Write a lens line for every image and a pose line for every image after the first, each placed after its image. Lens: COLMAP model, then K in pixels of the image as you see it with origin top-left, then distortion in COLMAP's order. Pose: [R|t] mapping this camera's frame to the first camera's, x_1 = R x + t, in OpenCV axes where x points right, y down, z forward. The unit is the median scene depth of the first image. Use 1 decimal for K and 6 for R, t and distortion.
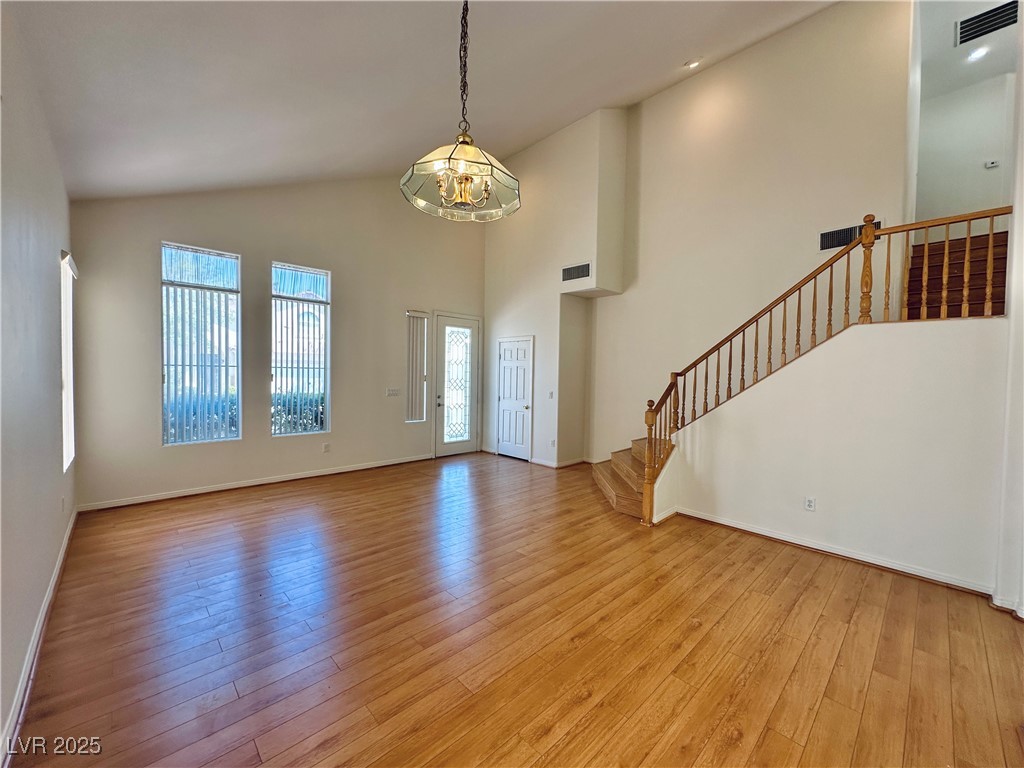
lens RADIAL K [[409.5, 0, 512.4], [0, 409.5, 383.7], [0, 0, 1]] dist [-0.001736, 0.000401]
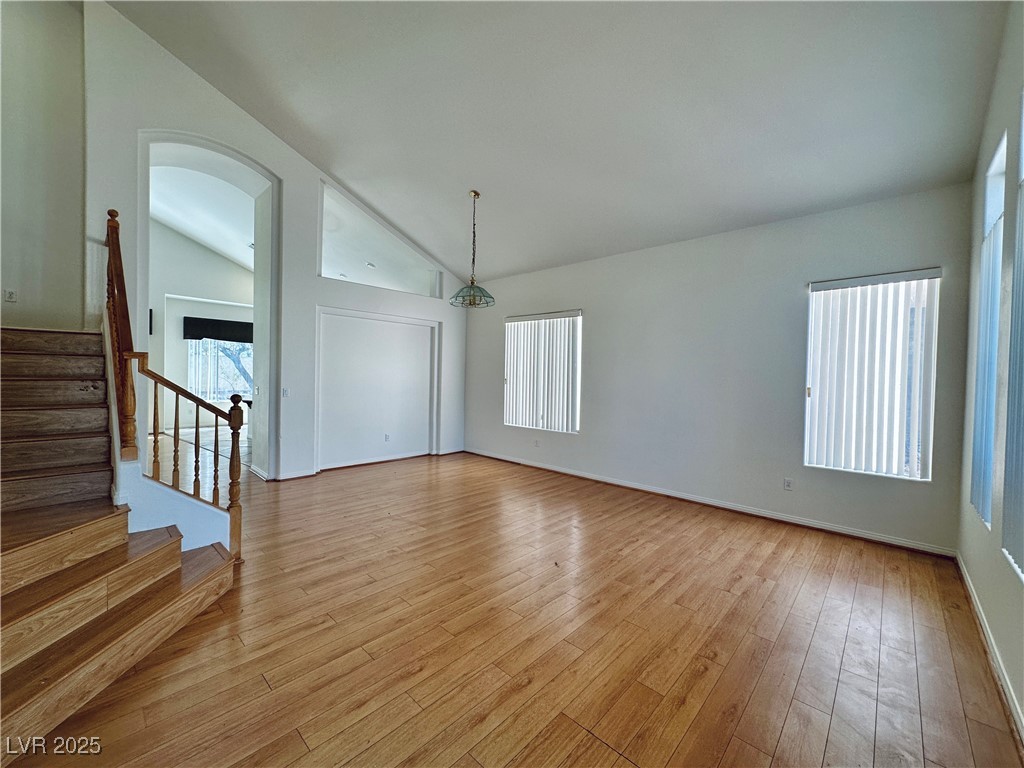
lens RADIAL K [[409.5, 0, 512.4], [0, 409.5, 383.7], [0, 0, 1]] dist [-0.001736, 0.000401]
pose [[-0.997811, -0.039081, -0.053351, -0.101589], [-0.041507, 0.998118, 0.045147, -0.027228], [0.051486, 0.047263, -0.997555, 1.446382]]
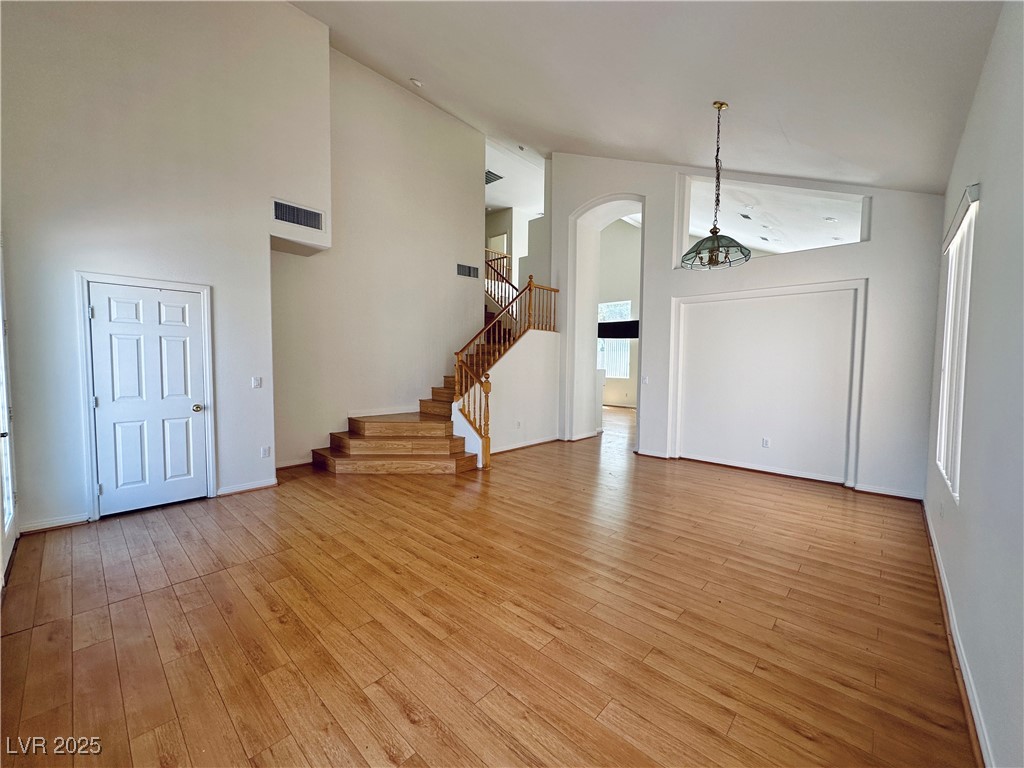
lens RADIAL K [[409.5, 0, 512.4], [0, 409.5, 383.7], [0, 0, 1]] dist [-0.001736, 0.000401]
pose [[-0.056628, -0.072613, 0.995751, -0.785465], [0.015990, 0.997158, 0.073625, -0.017222], [-0.998267, 0.020091, -0.055306, 0.811414]]
